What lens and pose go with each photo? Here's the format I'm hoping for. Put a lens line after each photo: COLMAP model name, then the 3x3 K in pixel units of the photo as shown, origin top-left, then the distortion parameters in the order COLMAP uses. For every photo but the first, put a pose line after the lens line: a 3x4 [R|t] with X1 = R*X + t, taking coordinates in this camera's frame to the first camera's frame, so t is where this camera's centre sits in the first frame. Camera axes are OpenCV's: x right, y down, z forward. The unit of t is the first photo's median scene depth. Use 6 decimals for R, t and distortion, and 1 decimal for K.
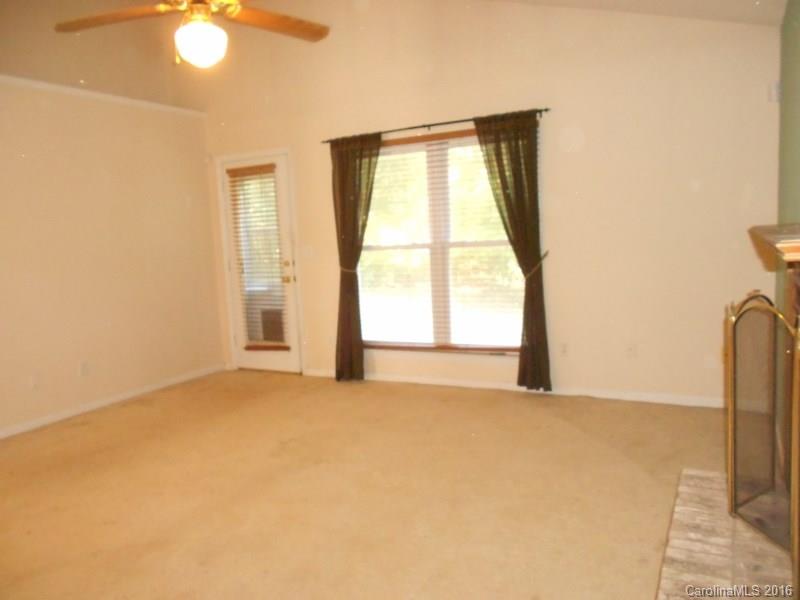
lens RADIAL K [[619.9, 0, 398.2], [0, 619.9, 304.1], [0, 0, 1]] dist [0.004352, -0.011749]
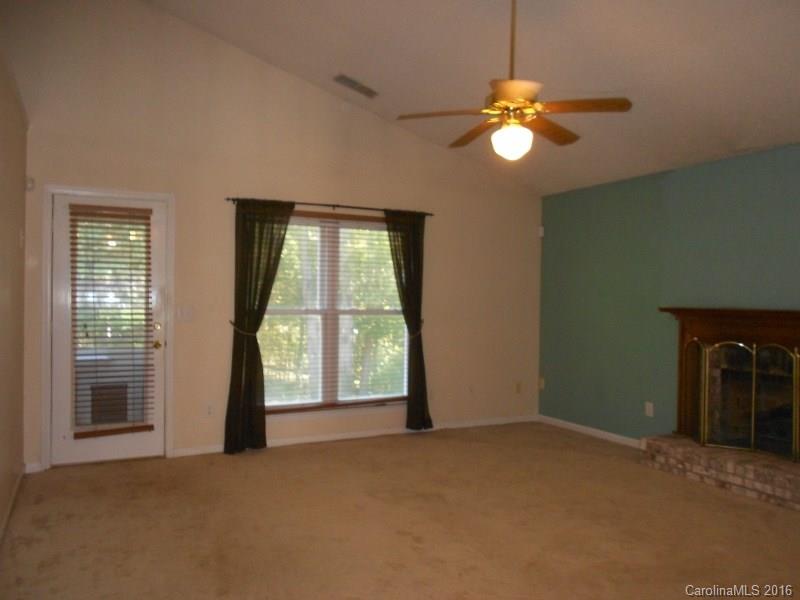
lens RADIAL K [[619.9, 0, 393.0], [0, 619.9, 300.7], [0, 0, 1]] dist [0.004352, -0.011749]
pose [[0.580799, 0.051505, 0.812416, -0.763751], [0.050192, 0.993832, -0.098888, 0.000410], [-0.812498, 0.098211, 0.574632, 0.271607]]
